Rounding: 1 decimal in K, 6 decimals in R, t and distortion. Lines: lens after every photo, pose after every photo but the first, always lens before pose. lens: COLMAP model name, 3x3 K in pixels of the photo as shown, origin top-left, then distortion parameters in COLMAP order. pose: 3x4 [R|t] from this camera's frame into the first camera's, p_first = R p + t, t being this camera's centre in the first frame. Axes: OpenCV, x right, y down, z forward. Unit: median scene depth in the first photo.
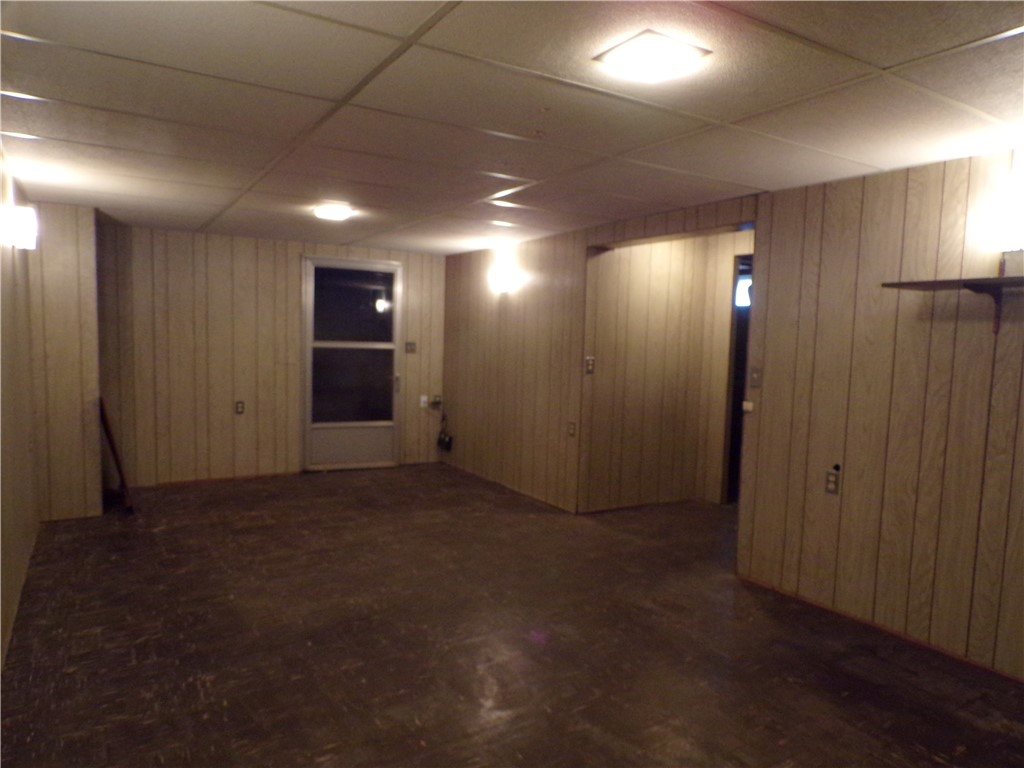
lens RADIAL K [[684.8, 0, 515.0], [0, 684.8, 405.2], [0, 0, 1]] dist [-0.035676, 0.003765]
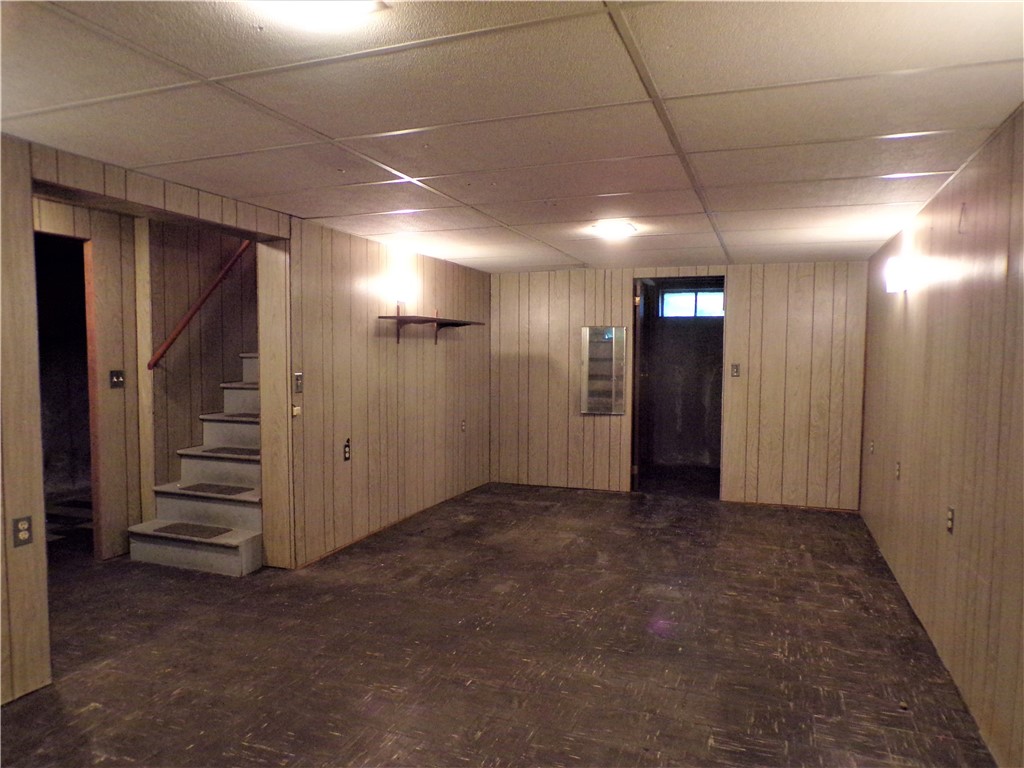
lens RADIAL K [[710.4, 0, 519.2], [0, 710.4, 391.6], [0, 0, 1]] dist [-0.008604, 0.019609]
pose [[-0.623321, -0.081122, 0.777747, -0.948526], [0.049194, 0.988566, 0.142538, -0.215390], [-0.780417, 0.127108, -0.612203, 1.770712]]
